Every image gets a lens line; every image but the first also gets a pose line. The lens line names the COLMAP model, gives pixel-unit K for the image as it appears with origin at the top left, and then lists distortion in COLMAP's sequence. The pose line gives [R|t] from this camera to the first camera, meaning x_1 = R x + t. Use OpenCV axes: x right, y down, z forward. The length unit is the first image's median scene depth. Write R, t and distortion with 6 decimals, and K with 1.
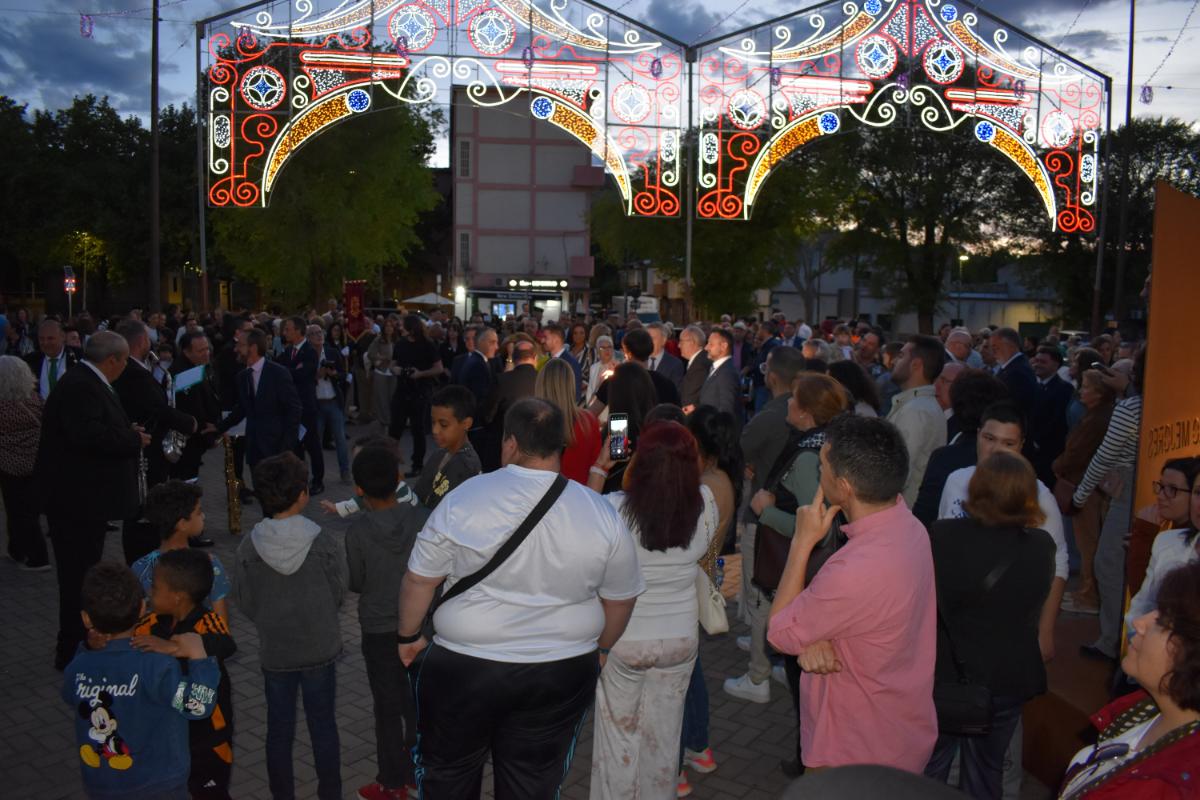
lens RADIAL K [[884.1, 0, 600.0], [0, 884.1, 400.0], [0, 0, 1]] dist [-0.076415, 0.008931]
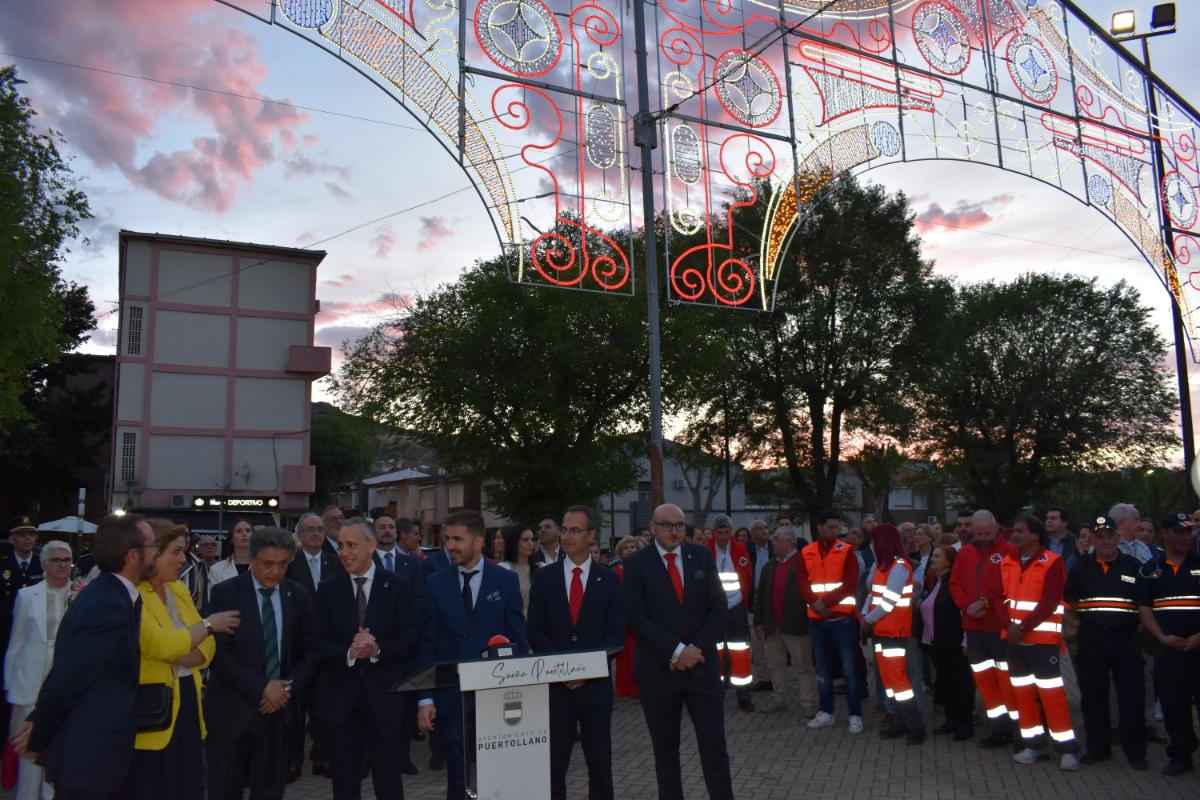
lens RADIAL K [[939.0, 0, 600.0], [0, 939.0, 400.0], [0, 0, 1]] dist [-0.102712, 0.026409]
pose [[0.951583, 0.012284, 0.307147, -0.061078], [0.063159, 0.970069, -0.234470, -0.055112], [-0.300834, 0.242517, 0.922326, 0.599830]]
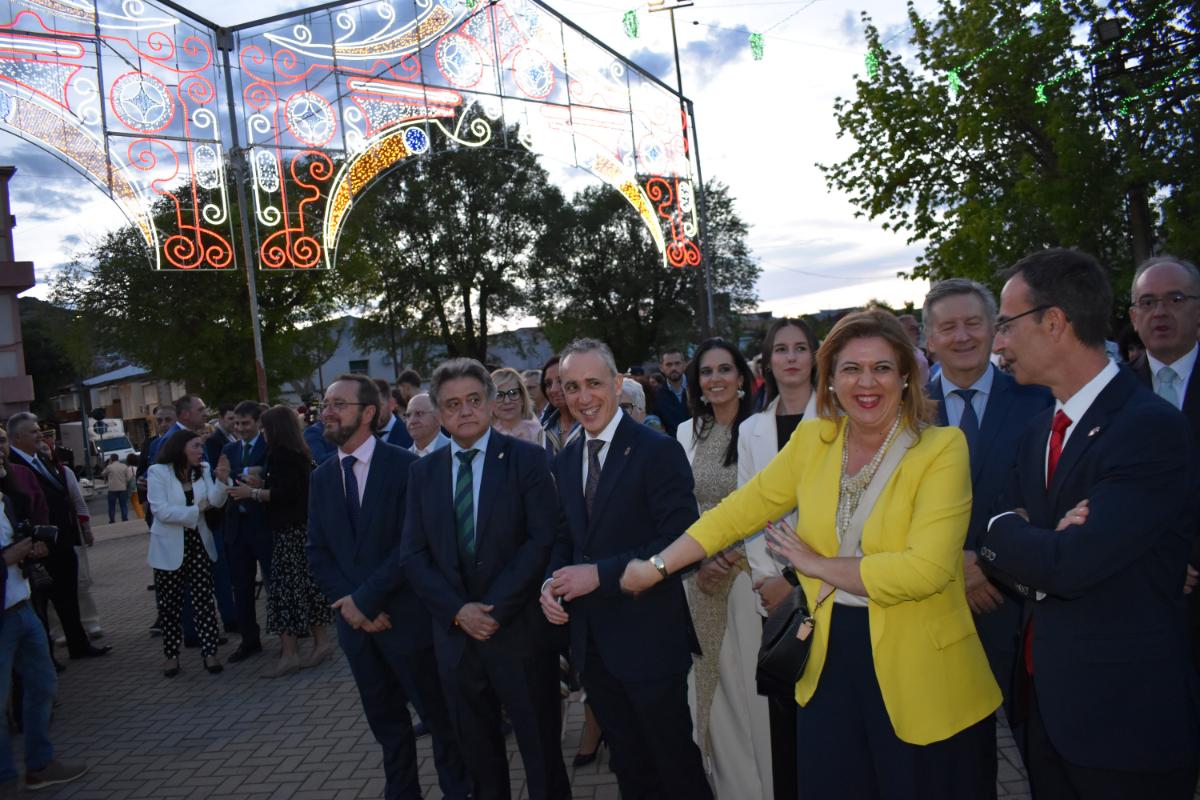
lens RADIAL K [[939.0, 0, 600.0], [0, 939.0, 400.0], [0, 0, 1]] dist [-0.102712, 0.026409]
pose [[0.832891, -0.116689, 0.540996, -0.070771], [0.177166, 0.982296, -0.060882, -0.016972], [-0.524314, 0.146554, 0.838819, 0.273061]]
